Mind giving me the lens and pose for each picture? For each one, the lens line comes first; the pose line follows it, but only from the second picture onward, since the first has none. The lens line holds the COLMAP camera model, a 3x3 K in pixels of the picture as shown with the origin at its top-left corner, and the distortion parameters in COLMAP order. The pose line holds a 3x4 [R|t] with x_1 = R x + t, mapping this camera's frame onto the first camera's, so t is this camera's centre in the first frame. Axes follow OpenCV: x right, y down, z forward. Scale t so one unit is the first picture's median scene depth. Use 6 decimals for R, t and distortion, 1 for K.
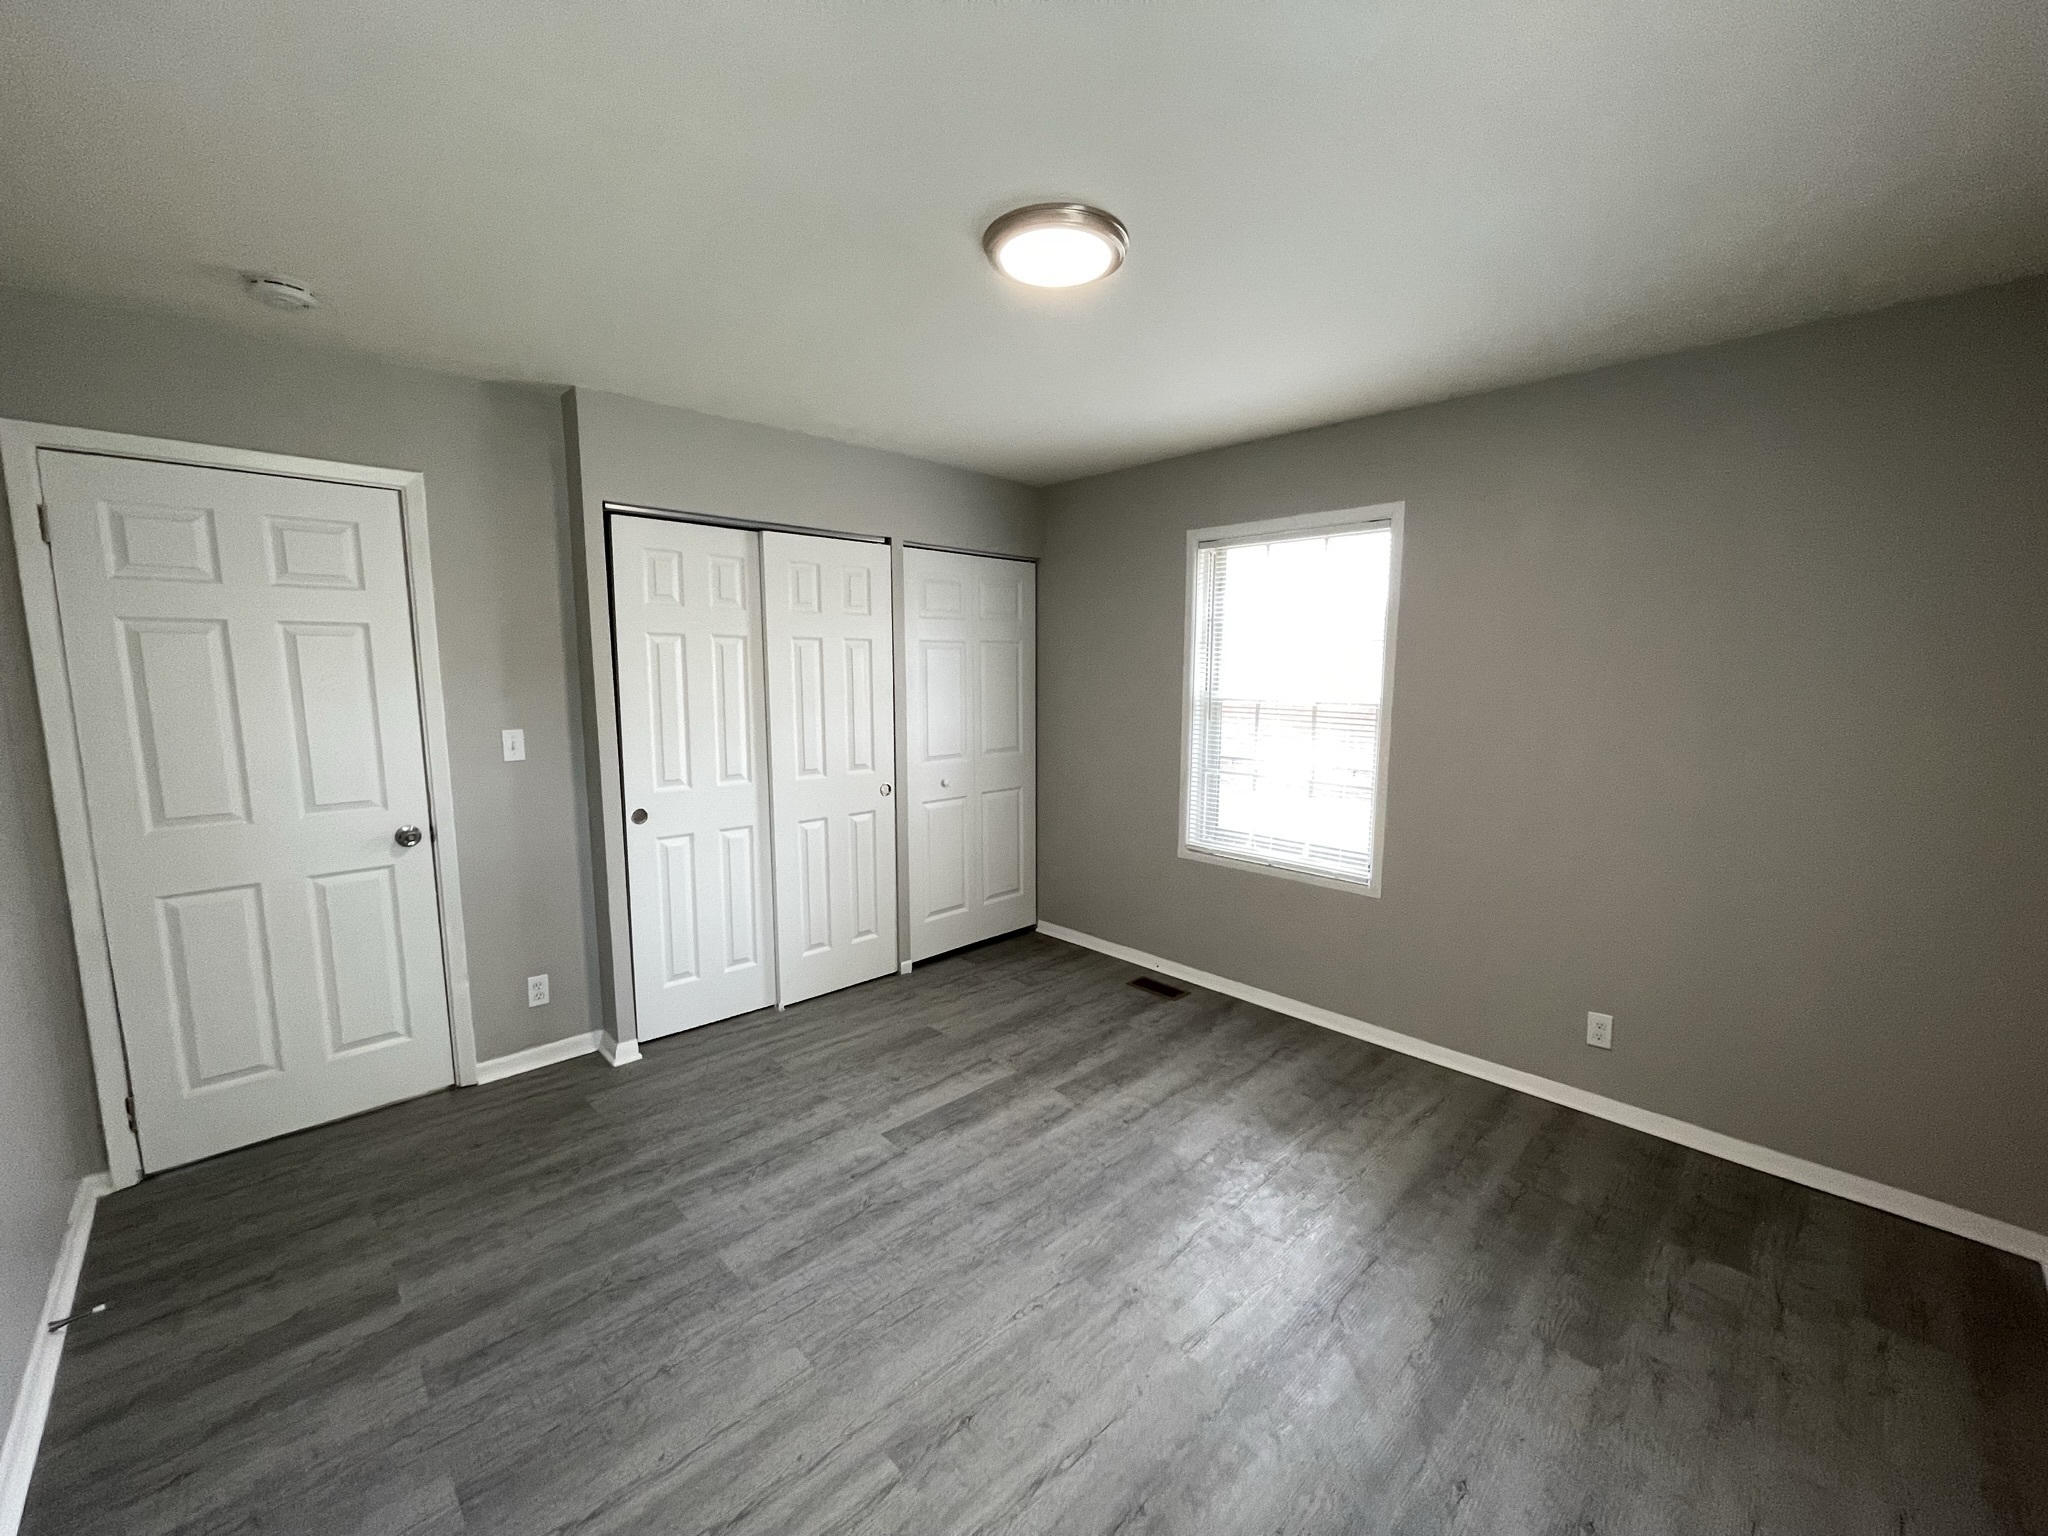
lens RADIAL K [[830.6, 0, 1020.6], [0, 830.6, 774.2], [0, 0, 1]] dist [0.001368, 0.000194]
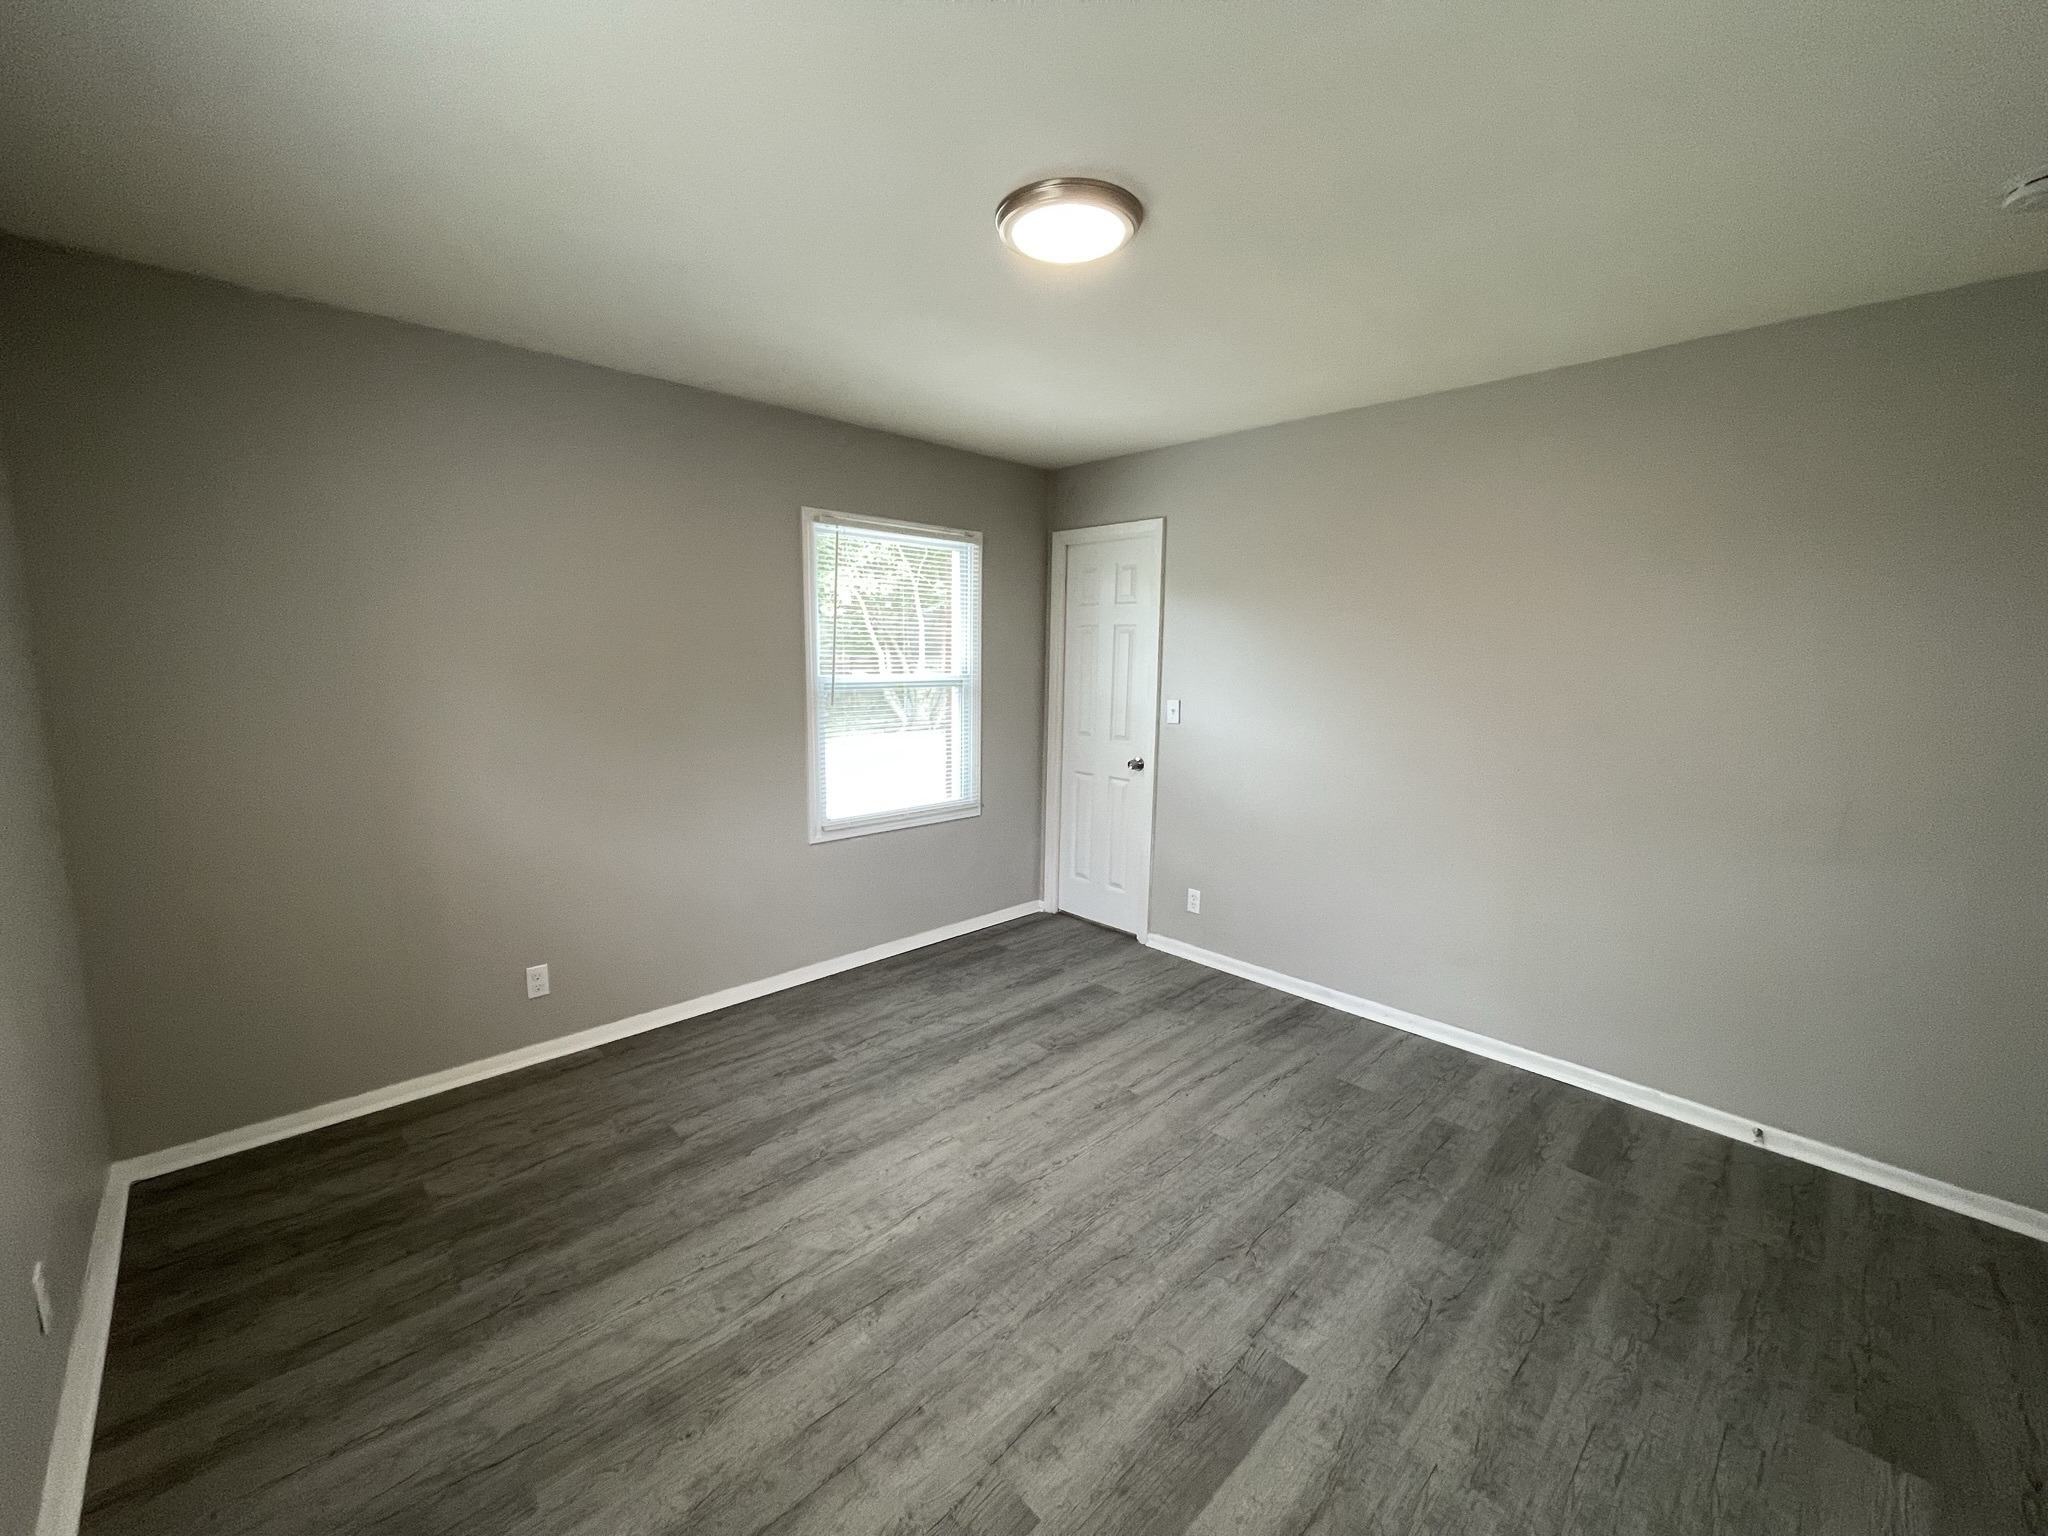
lens RADIAL K [[830.6, 0, 1020.6], [0, 830.6, 774.2], [0, 0, 1]] dist [0.001368, 0.000194]
pose [[-0.999851, -0.016337, -0.005607, 0.082712], [-0.017251, 0.960554, 0.277558, -0.239706], [0.000851, 0.277614, -0.960692, 1.841256]]
